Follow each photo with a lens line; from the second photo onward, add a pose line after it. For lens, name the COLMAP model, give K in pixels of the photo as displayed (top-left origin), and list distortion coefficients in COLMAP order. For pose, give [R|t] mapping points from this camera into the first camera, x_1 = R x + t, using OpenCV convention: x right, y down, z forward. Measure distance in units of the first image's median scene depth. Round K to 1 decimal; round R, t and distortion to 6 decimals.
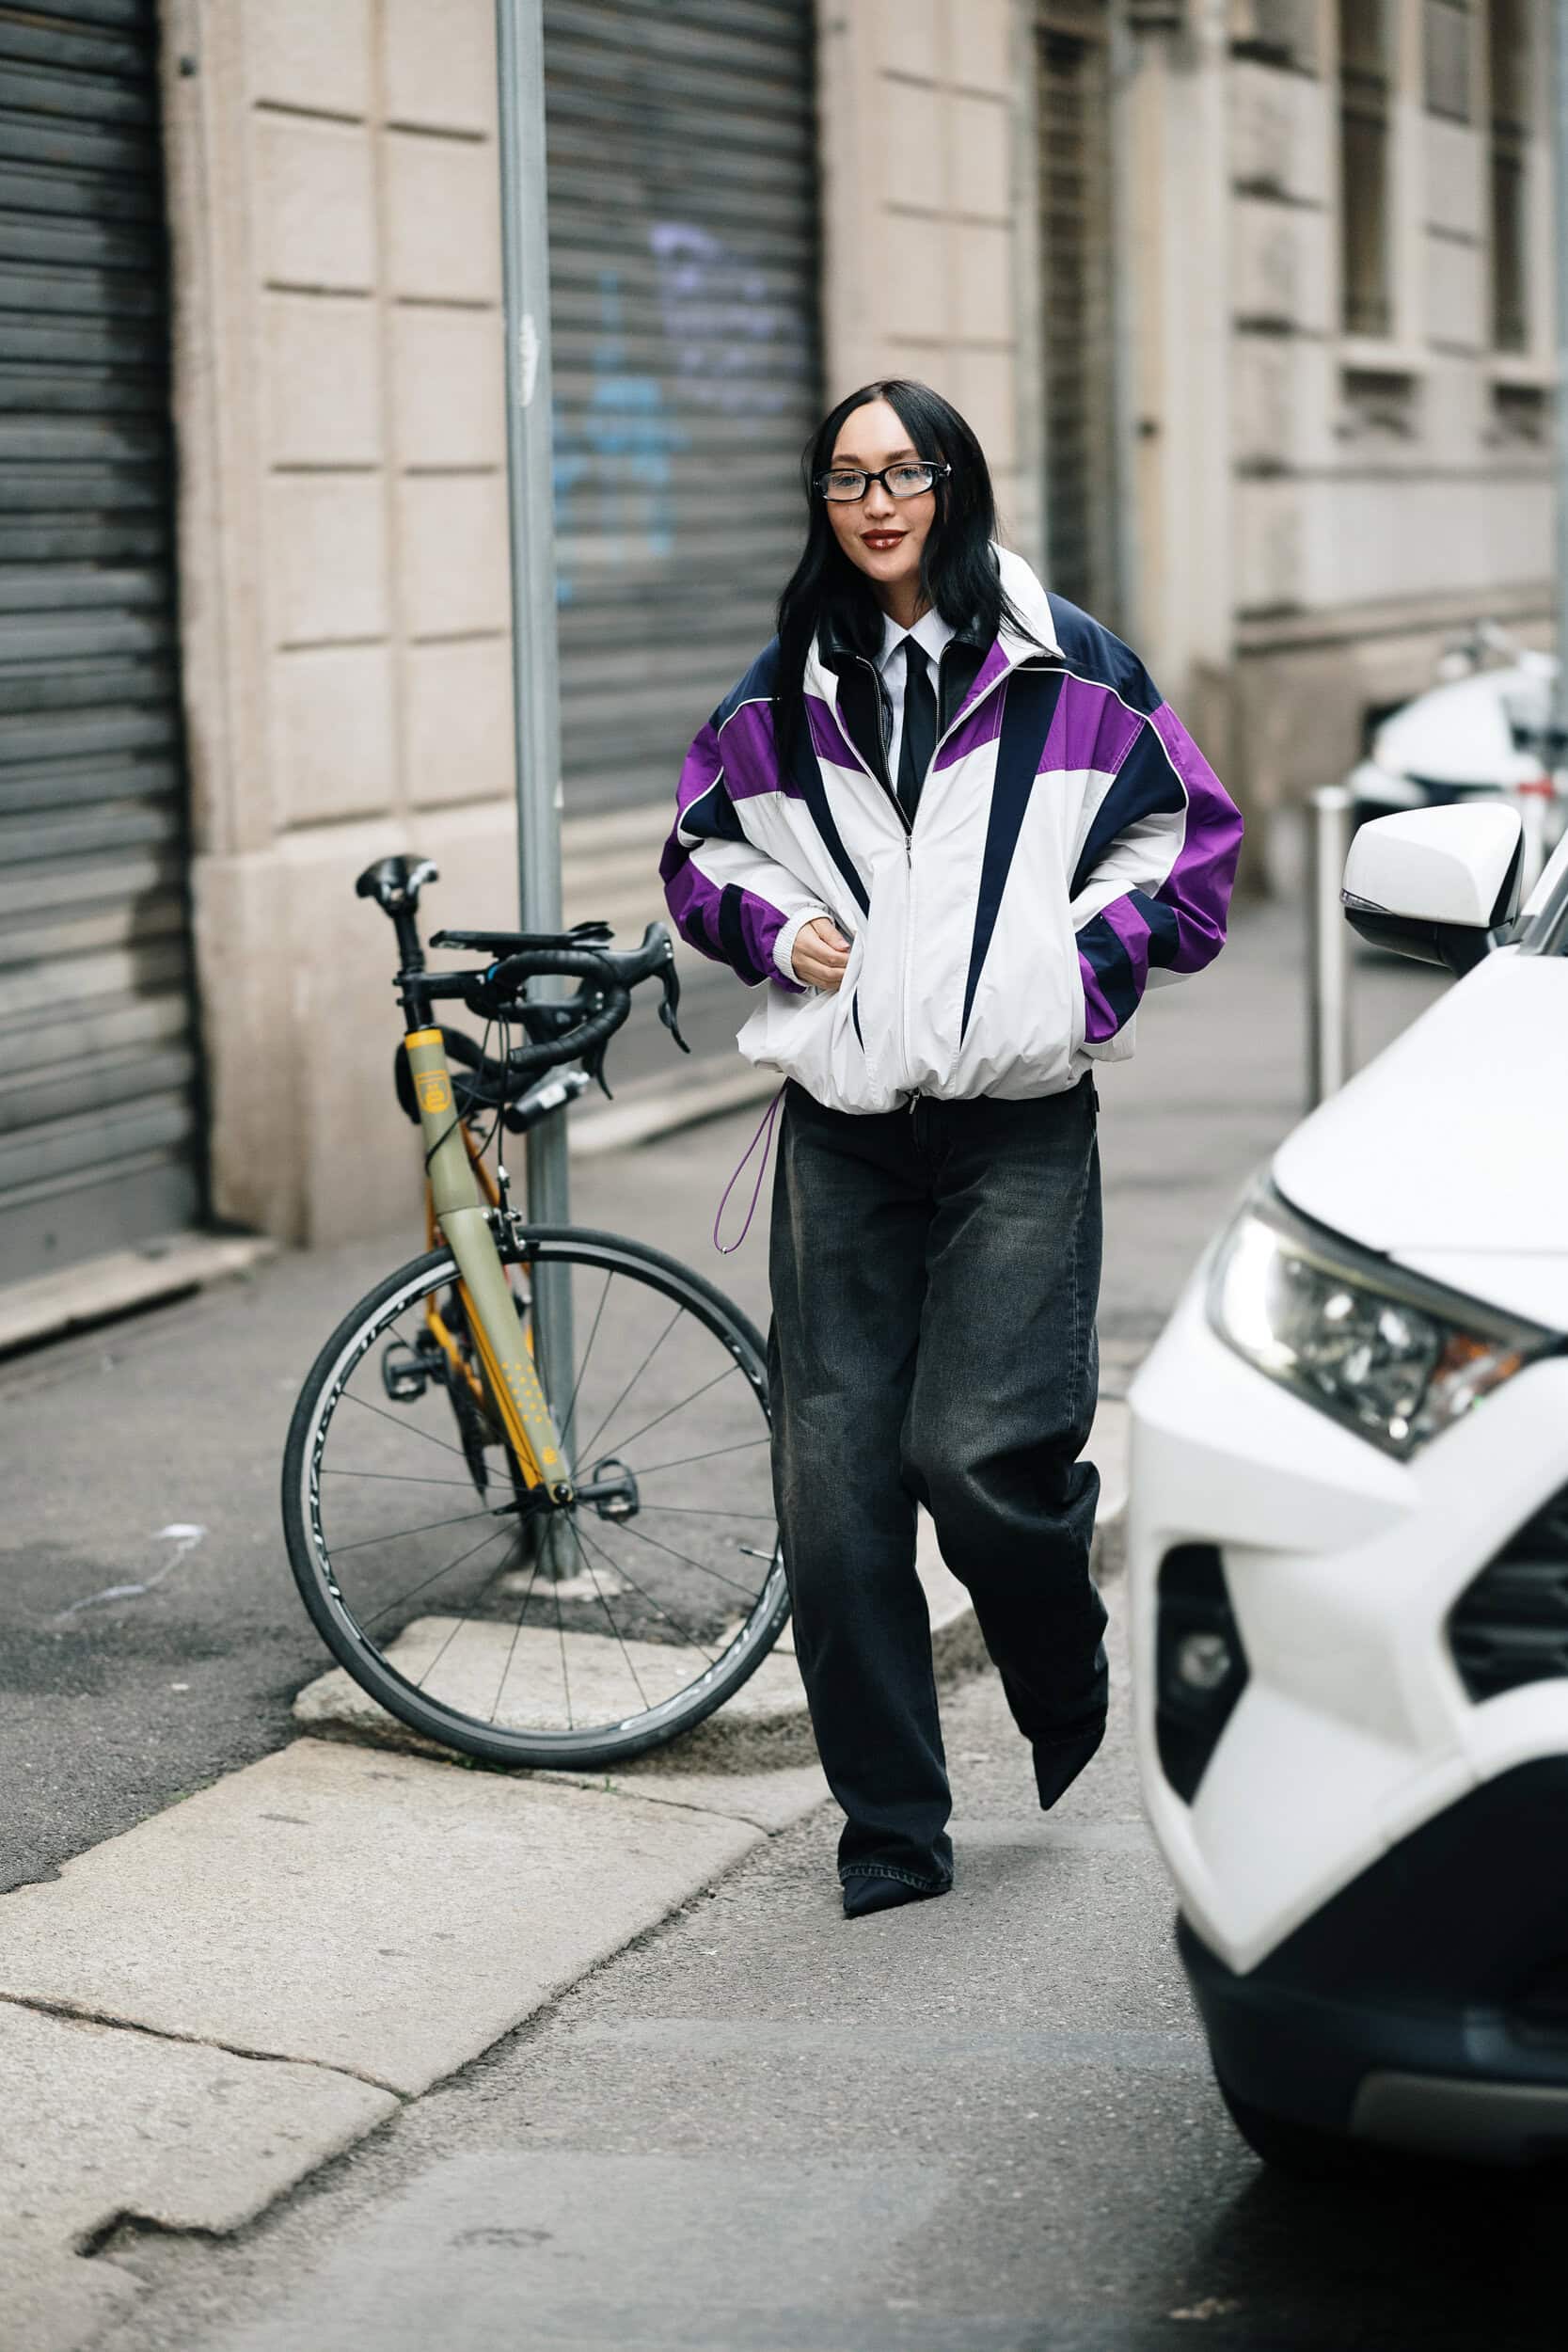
lens RADIAL K [[5758.6, 0, 855.1], [0, 5758.6, 1176.0], [0, 0, 1]] dist [0.030357, -0.093600]
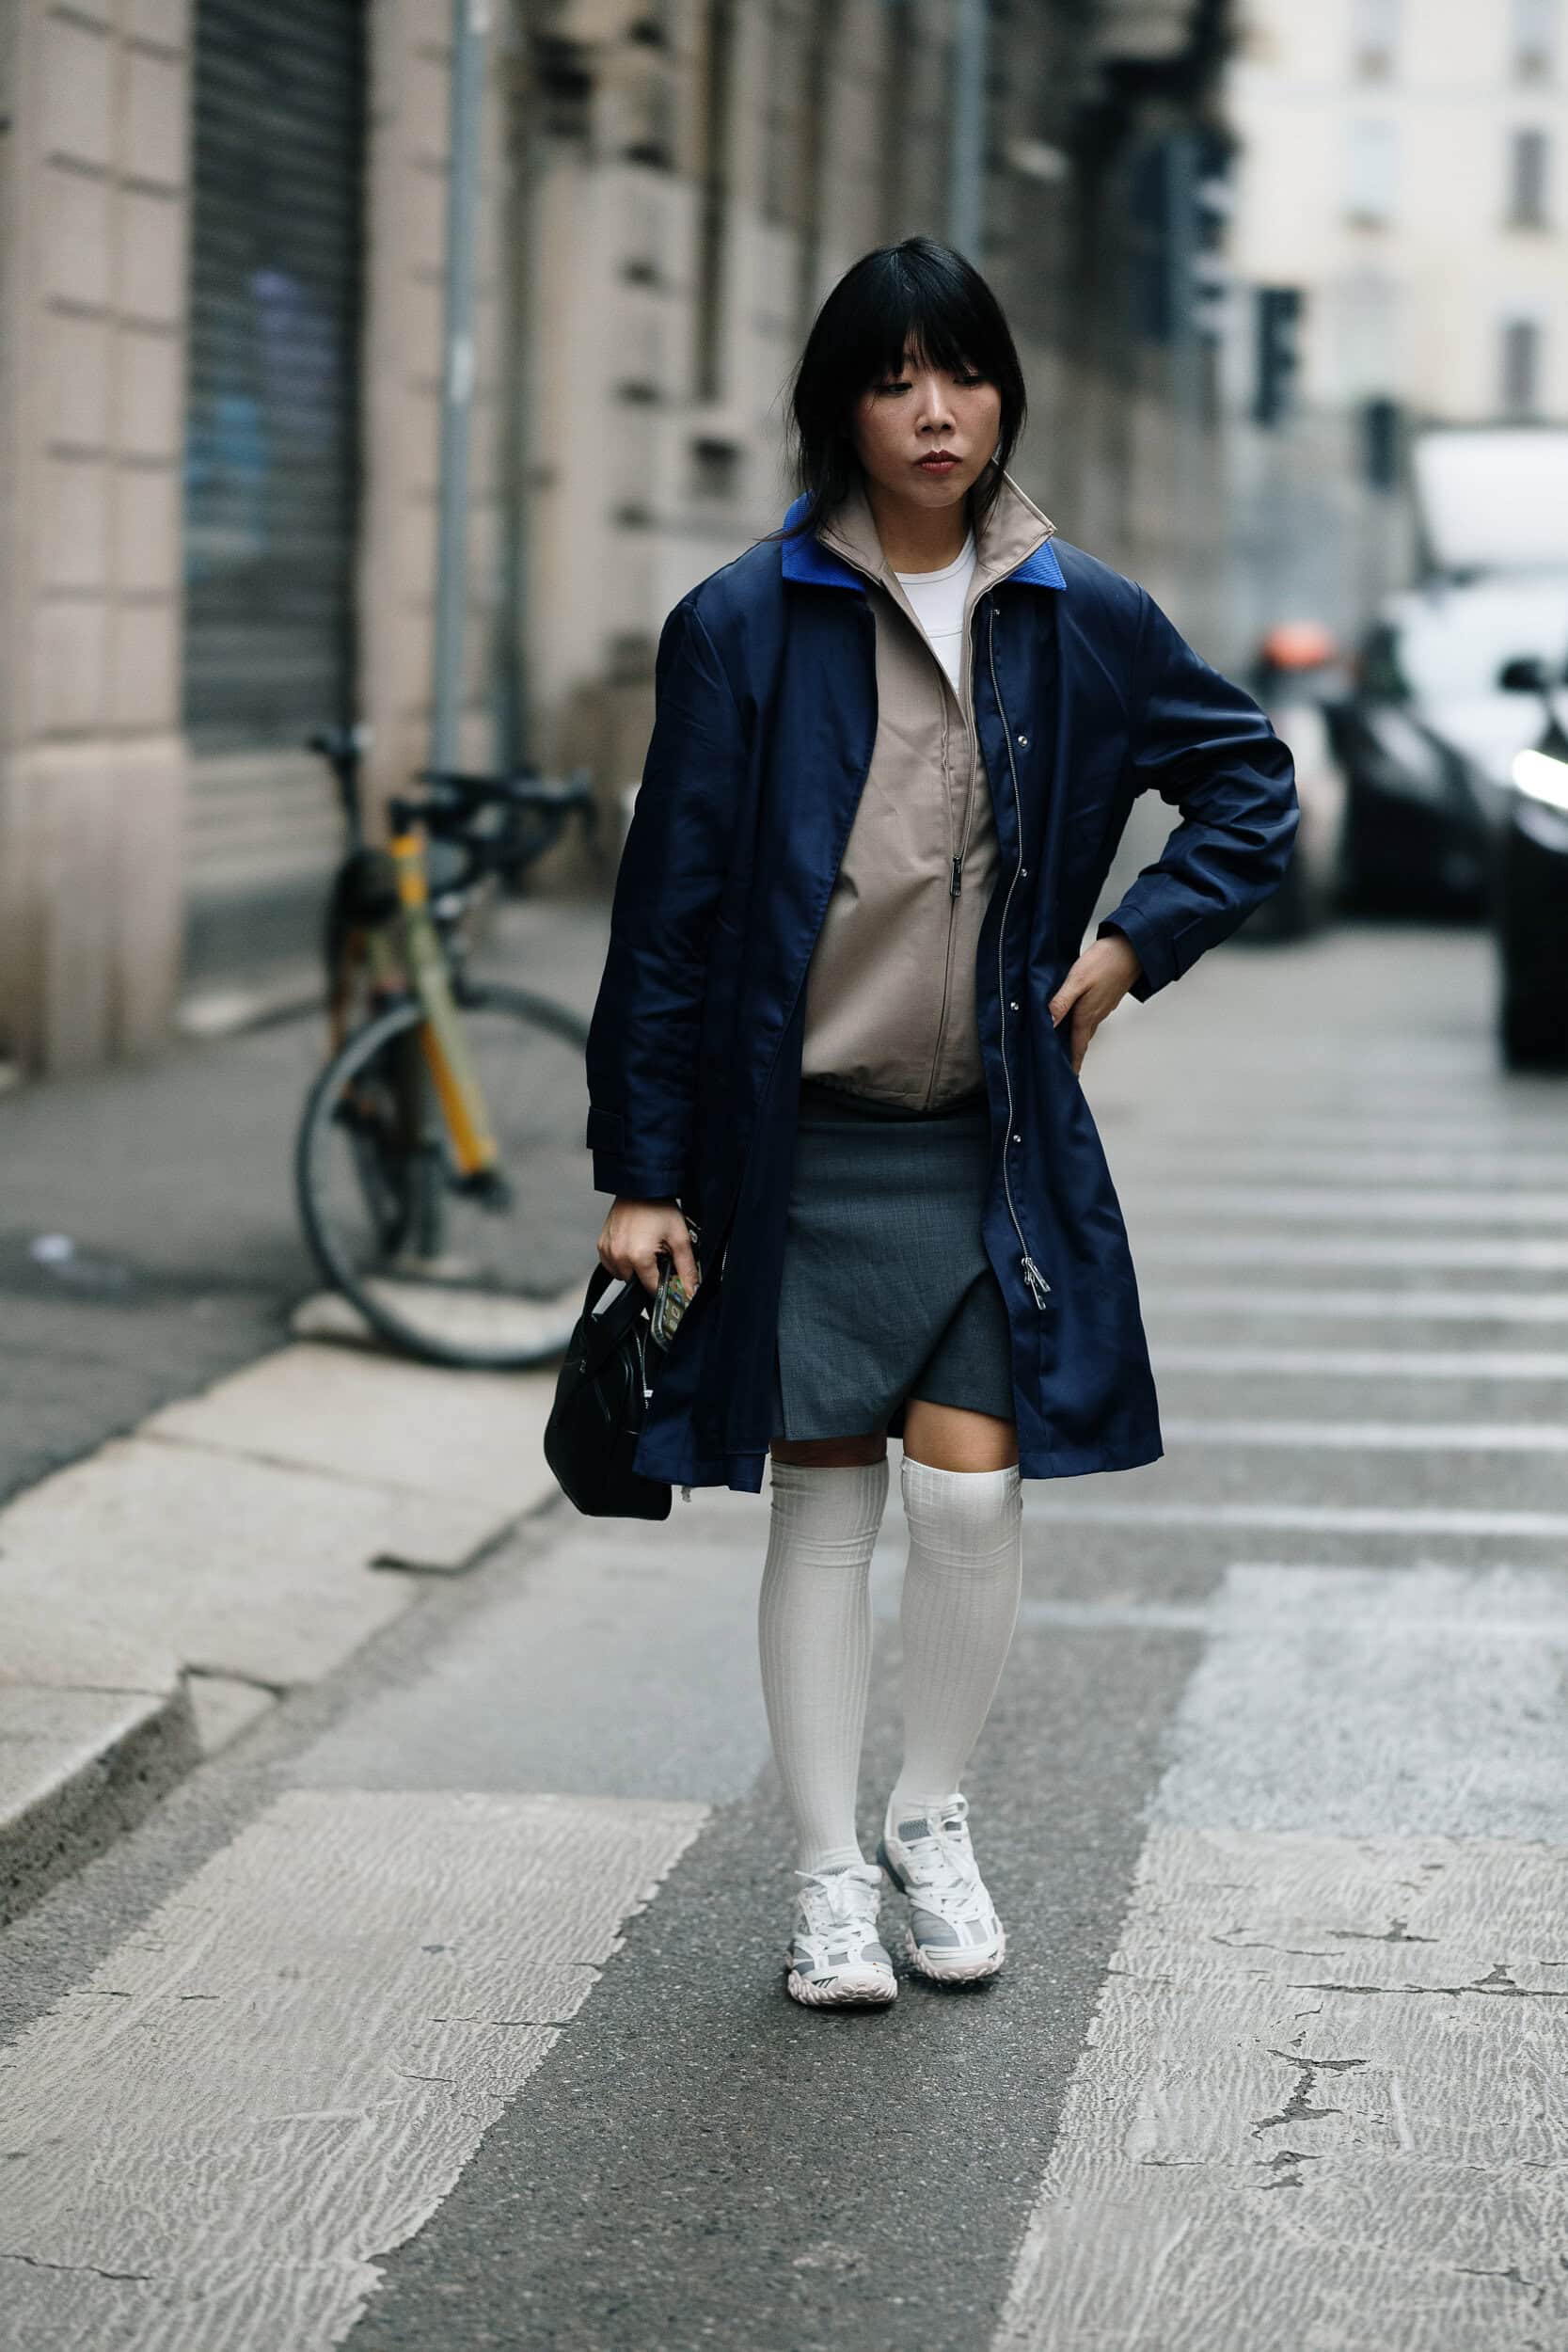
lens RADIAL K [[5758.6, 0, 855.1], [0, 5758.6, 1176.0], [0, 0, 1]] dist [0.030357, -0.093600]
pose [[0.985982, 0.031559, 0.163839, -0.129950], [-0.029033, 0.999420, -0.017791, 0.052297], [-0.164305, 0.012785, 0.986327, -0.261266]]
